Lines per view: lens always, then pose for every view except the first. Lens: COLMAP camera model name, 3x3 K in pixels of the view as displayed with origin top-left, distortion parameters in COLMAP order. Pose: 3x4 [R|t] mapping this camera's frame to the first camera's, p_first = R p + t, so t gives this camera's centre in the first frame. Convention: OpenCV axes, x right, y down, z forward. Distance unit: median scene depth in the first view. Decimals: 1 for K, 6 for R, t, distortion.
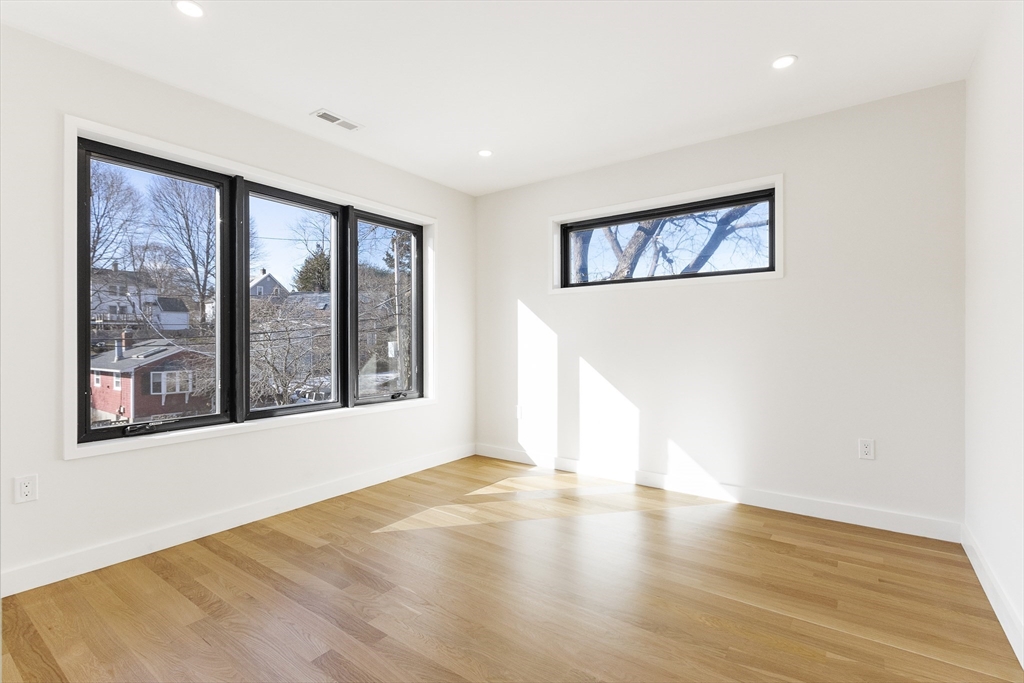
lens RADIAL K [[468.2, 0, 516.0], [0, 468.2, 339.5], [0, 0, 1]] dist [0.002241, -0.000485]
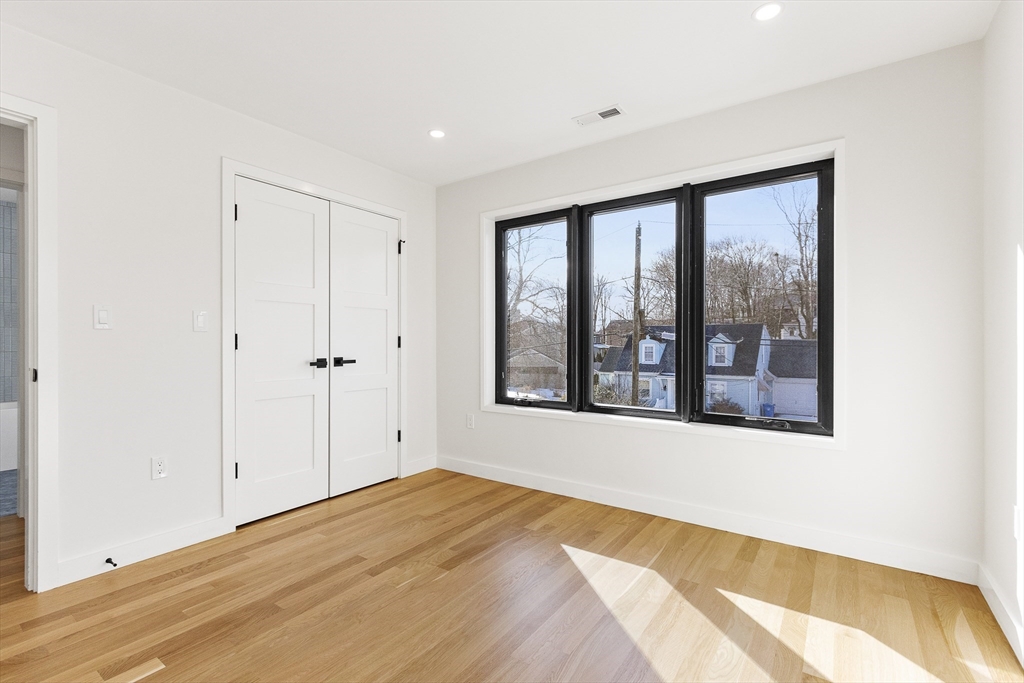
lens RADIAL K [[468.2, 0, 515.7], [0, 468.2, 344.3], [0, 0, 1]] dist [0.002241, -0.000485]
pose [[0.005751, 0.003388, -0.999978, 0.612978], [-0.002247, 0.999992, 0.003375, 0.002768], [0.999981, 0.002228, 0.005758, 0.860133]]
